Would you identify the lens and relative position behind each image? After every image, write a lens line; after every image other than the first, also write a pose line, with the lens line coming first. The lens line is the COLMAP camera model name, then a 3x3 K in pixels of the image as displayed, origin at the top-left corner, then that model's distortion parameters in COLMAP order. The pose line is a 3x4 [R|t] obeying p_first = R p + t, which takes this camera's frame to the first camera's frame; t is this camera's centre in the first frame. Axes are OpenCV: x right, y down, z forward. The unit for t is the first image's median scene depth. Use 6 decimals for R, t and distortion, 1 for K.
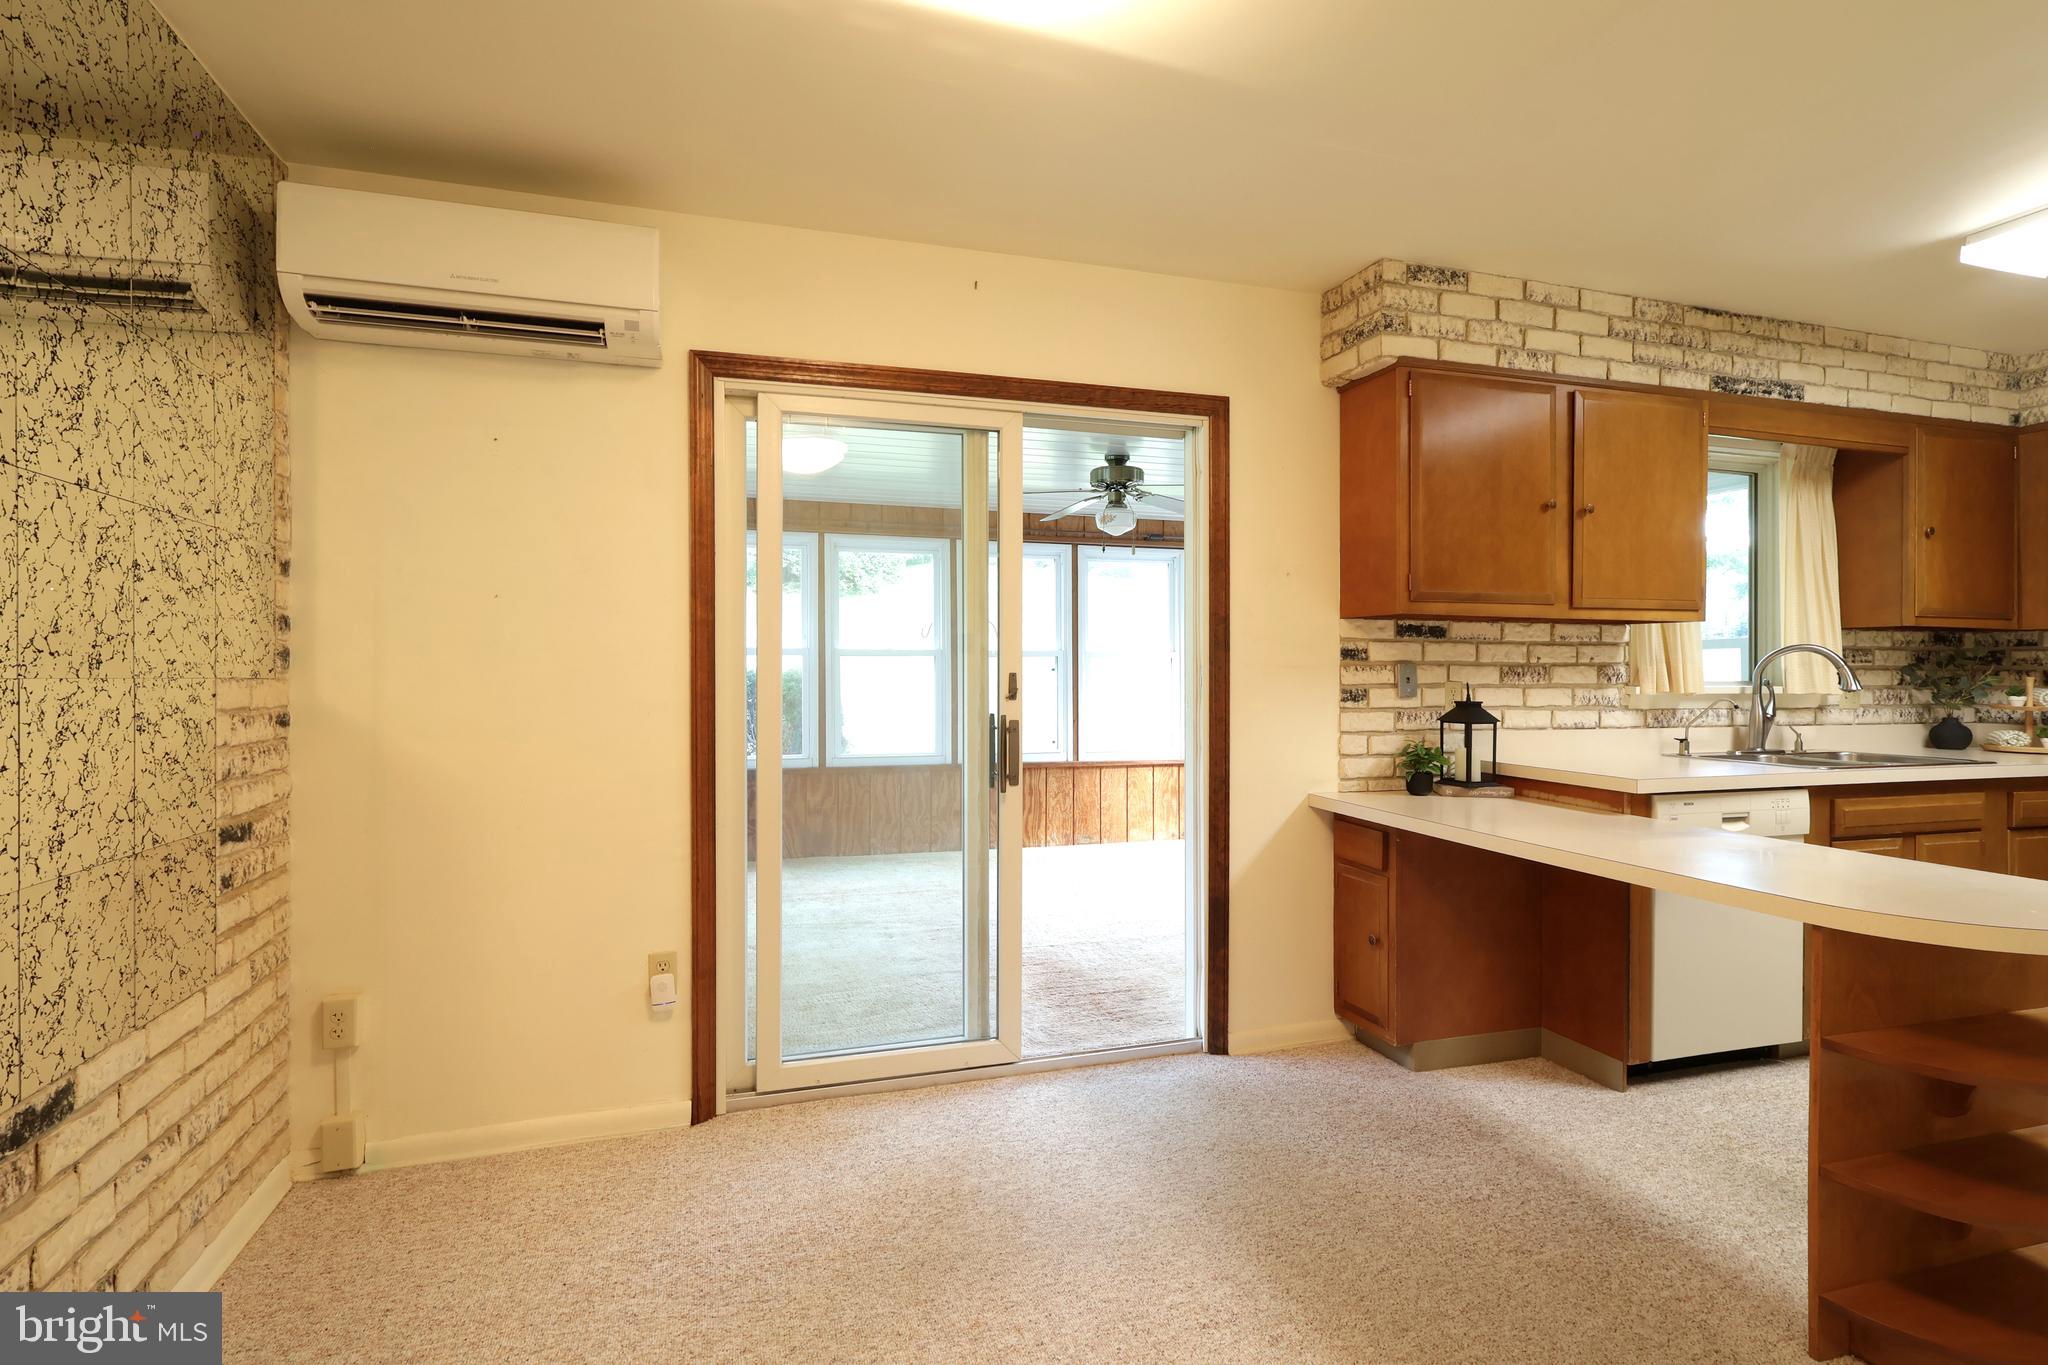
lens RADIAL K [[971.3, 0, 1027.0], [0, 971.3, 670.0], [0, 0, 1]] dist [-0.001348, 0.000841]
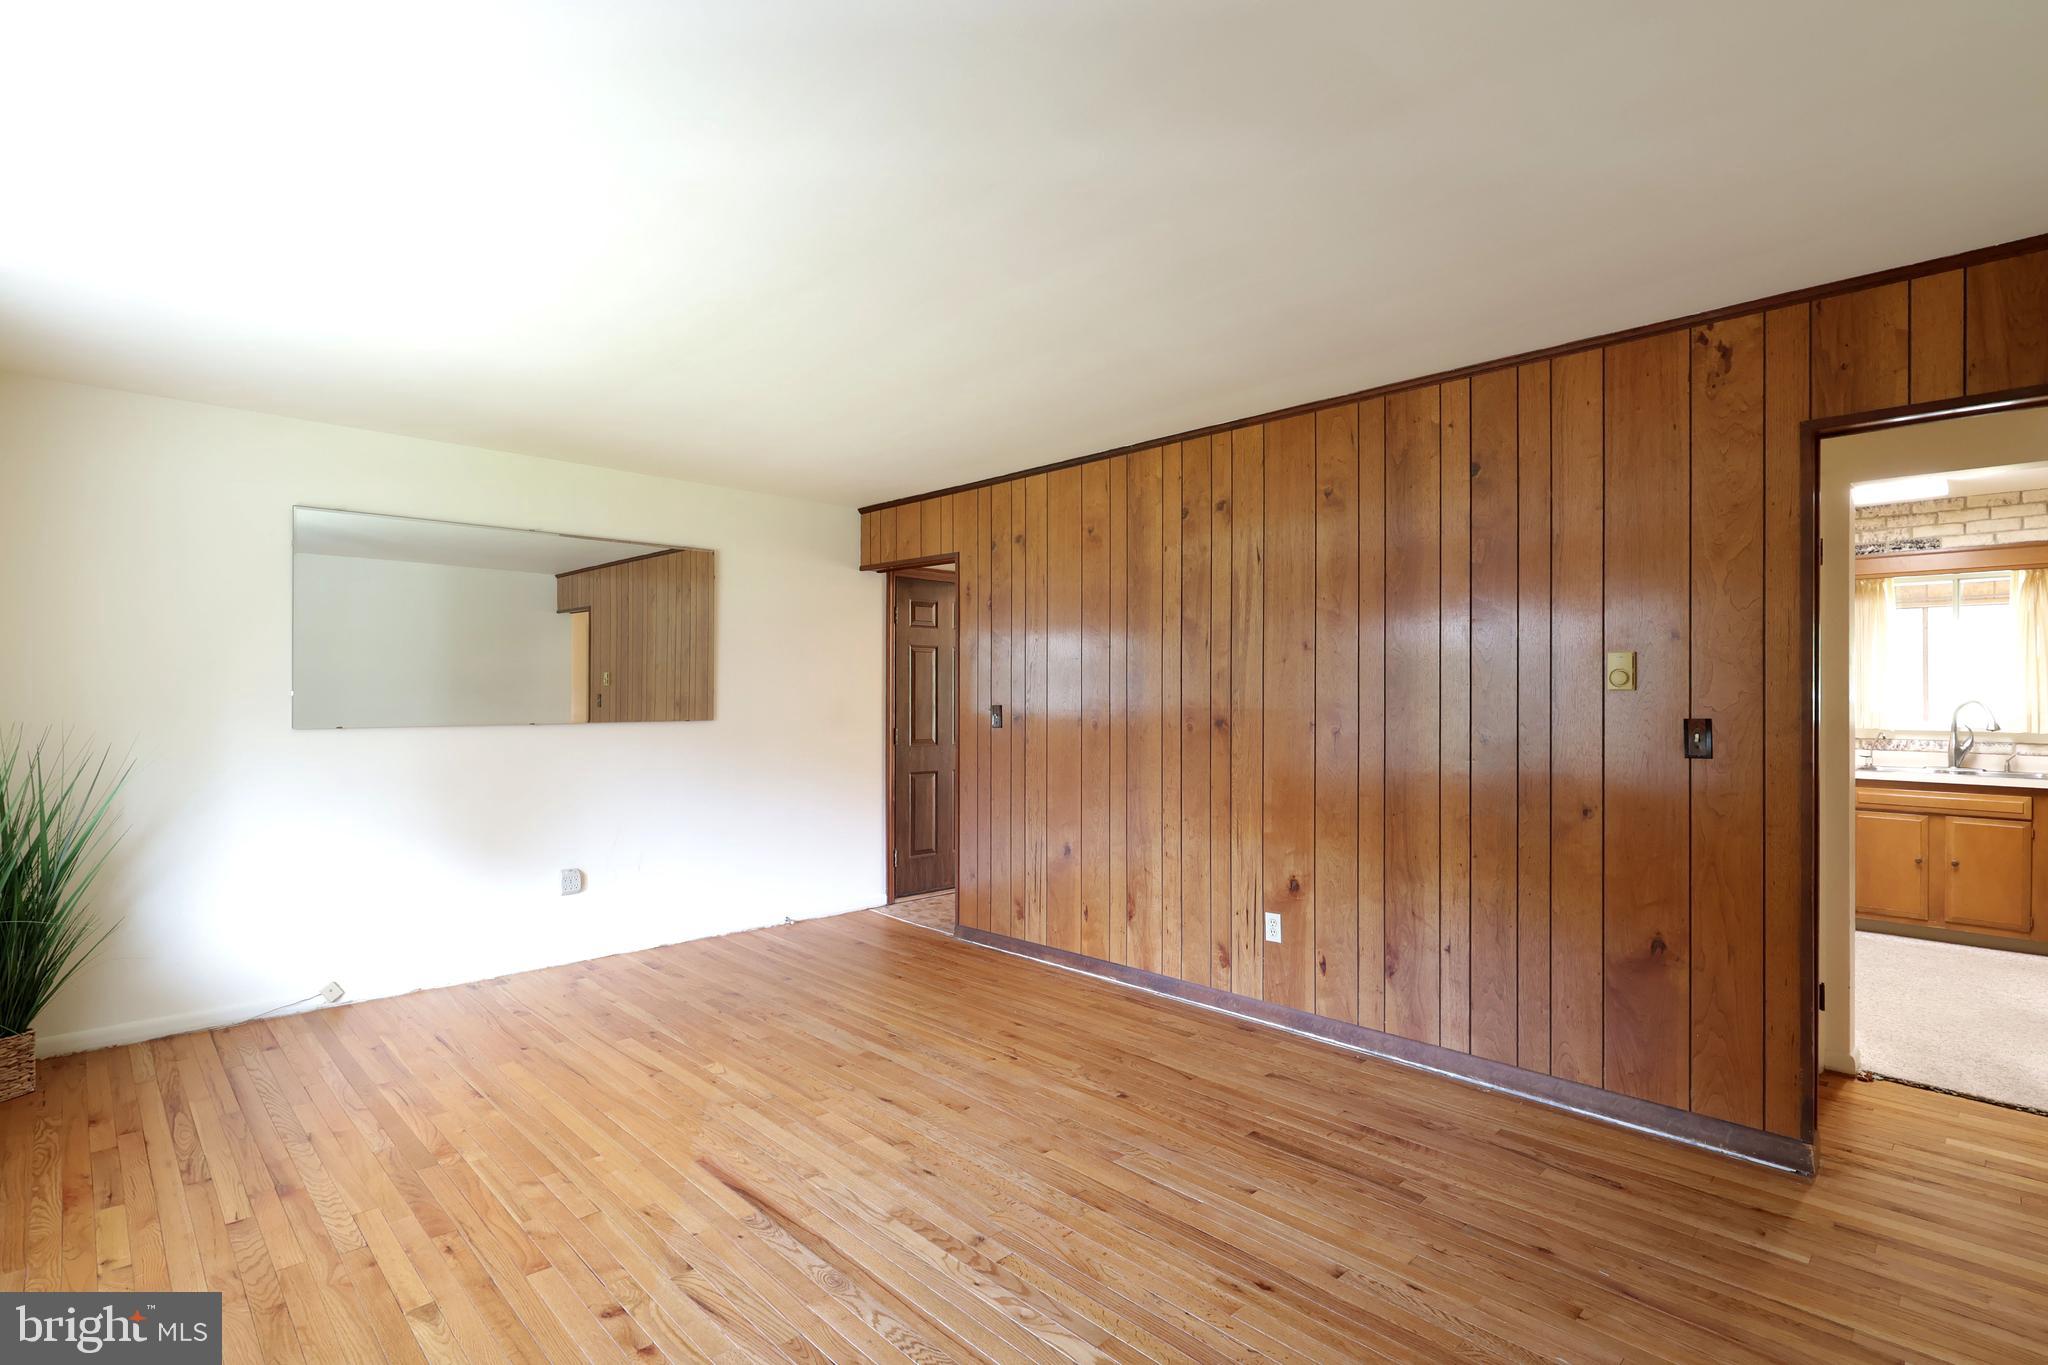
lens RADIAL K [[971.3, 0, 1014.9], [0, 971.3, 696.8], [0, 0, 1]] dist [-0.001348, 0.000841]
pose [[0.450981, -0.001231, -0.892533, 1.556014], [-0.001845, 0.999996, -0.002311, -0.026011], [0.892532, 0.002688, 0.450977, -1.090279]]
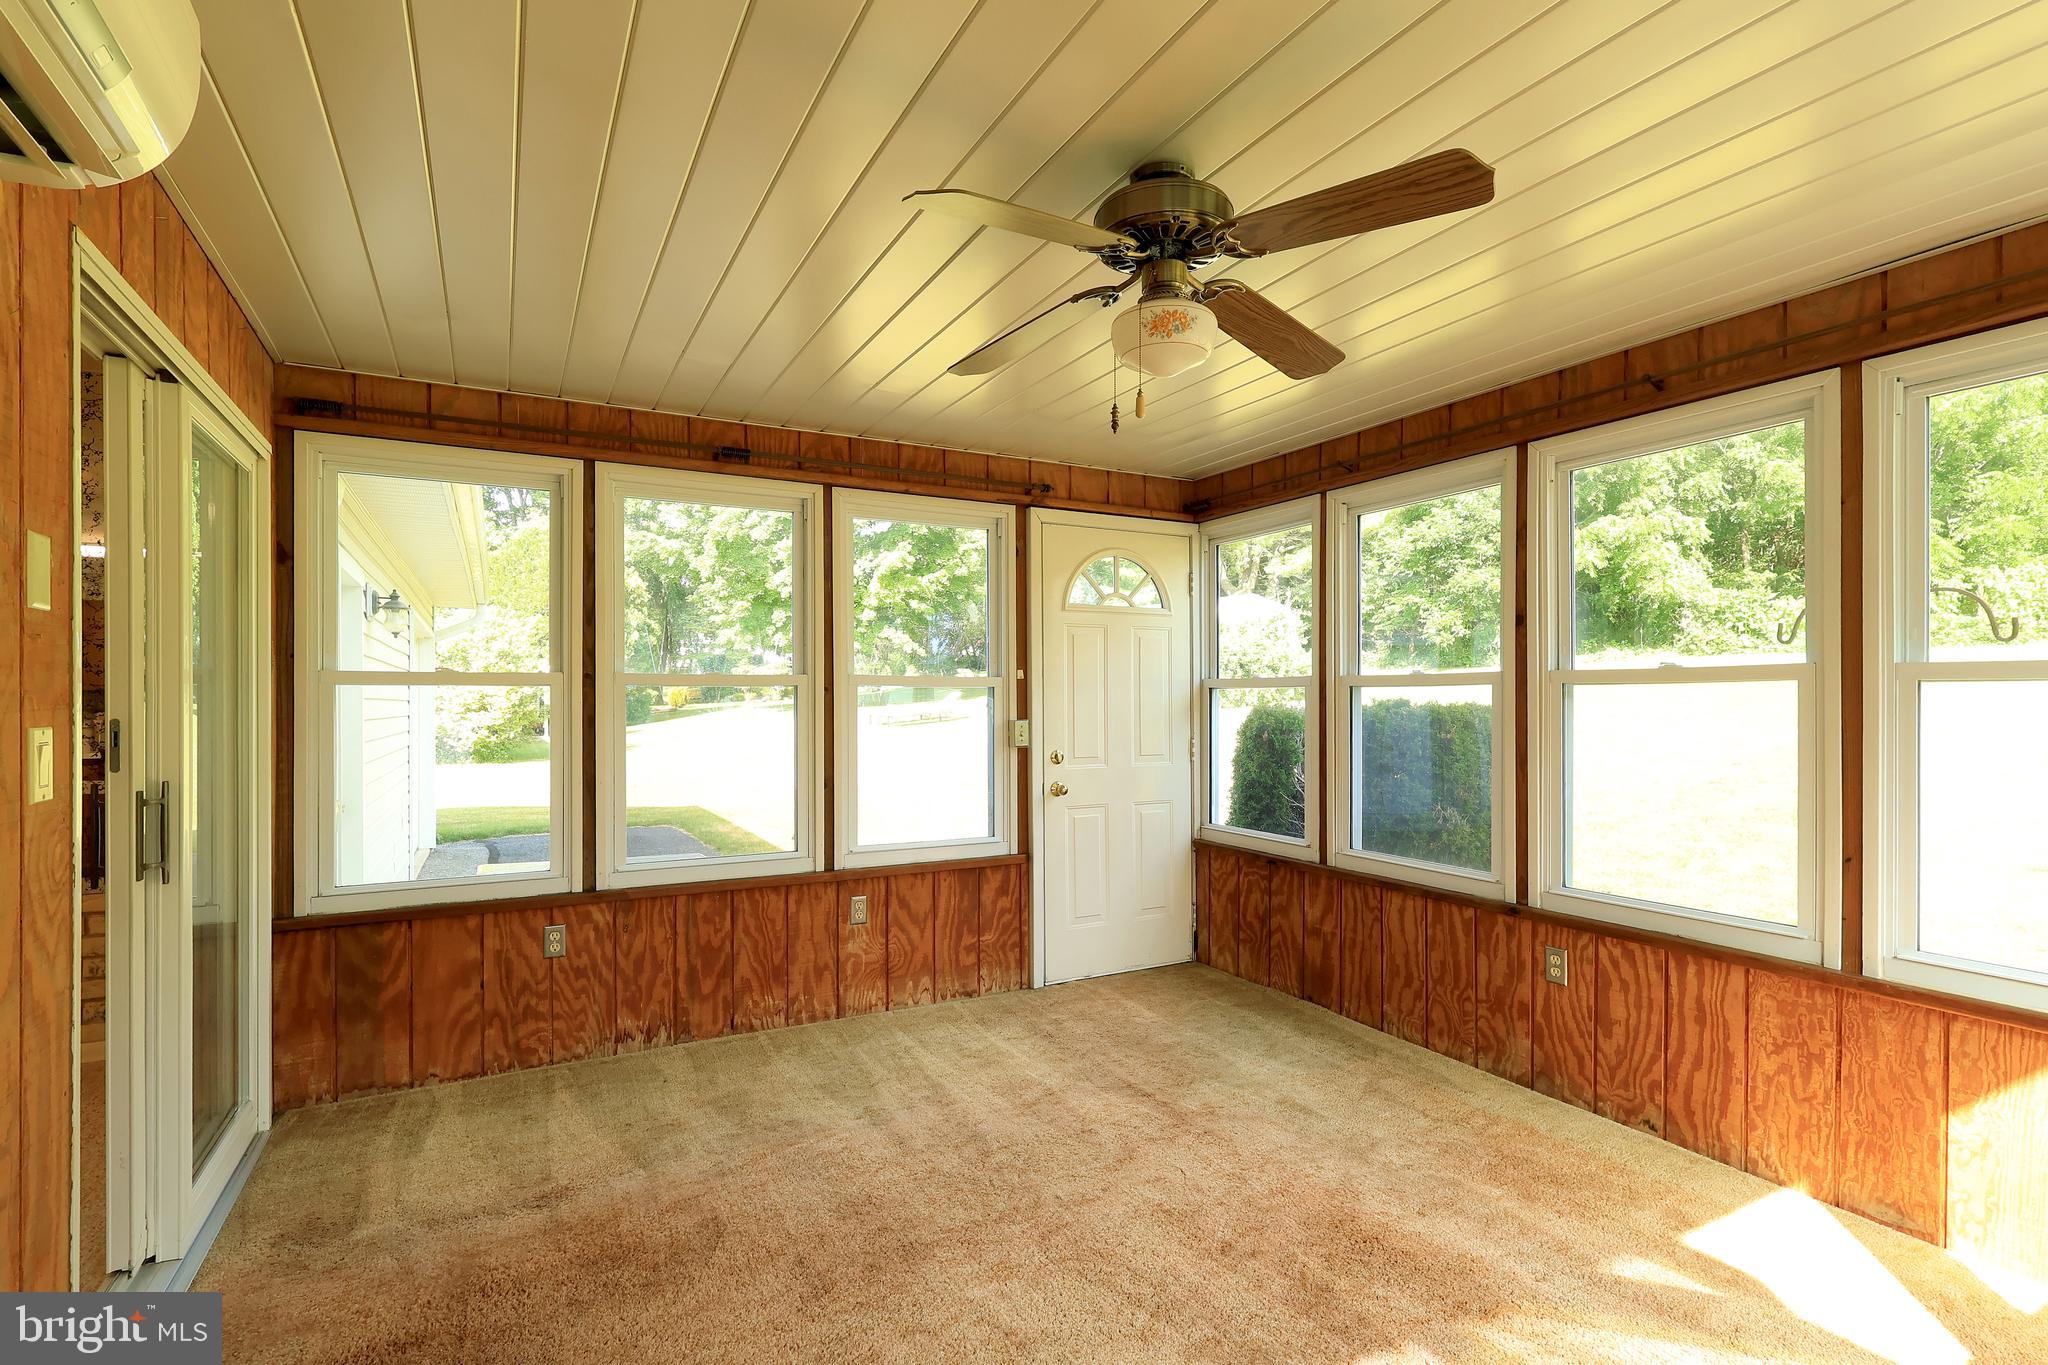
lens RADIAL K [[971.3, 0, 1033.1], [0, 971.3, 704.7], [0, 0, 1]] dist [-0.001348, 0.000841]
pose [[0.189812, 0.004581, -0.981810, 0.614371], [-0.000616, 0.999989, 0.004547, -0.010502], [0.981820, -0.000259, 0.189812, 1.150085]]
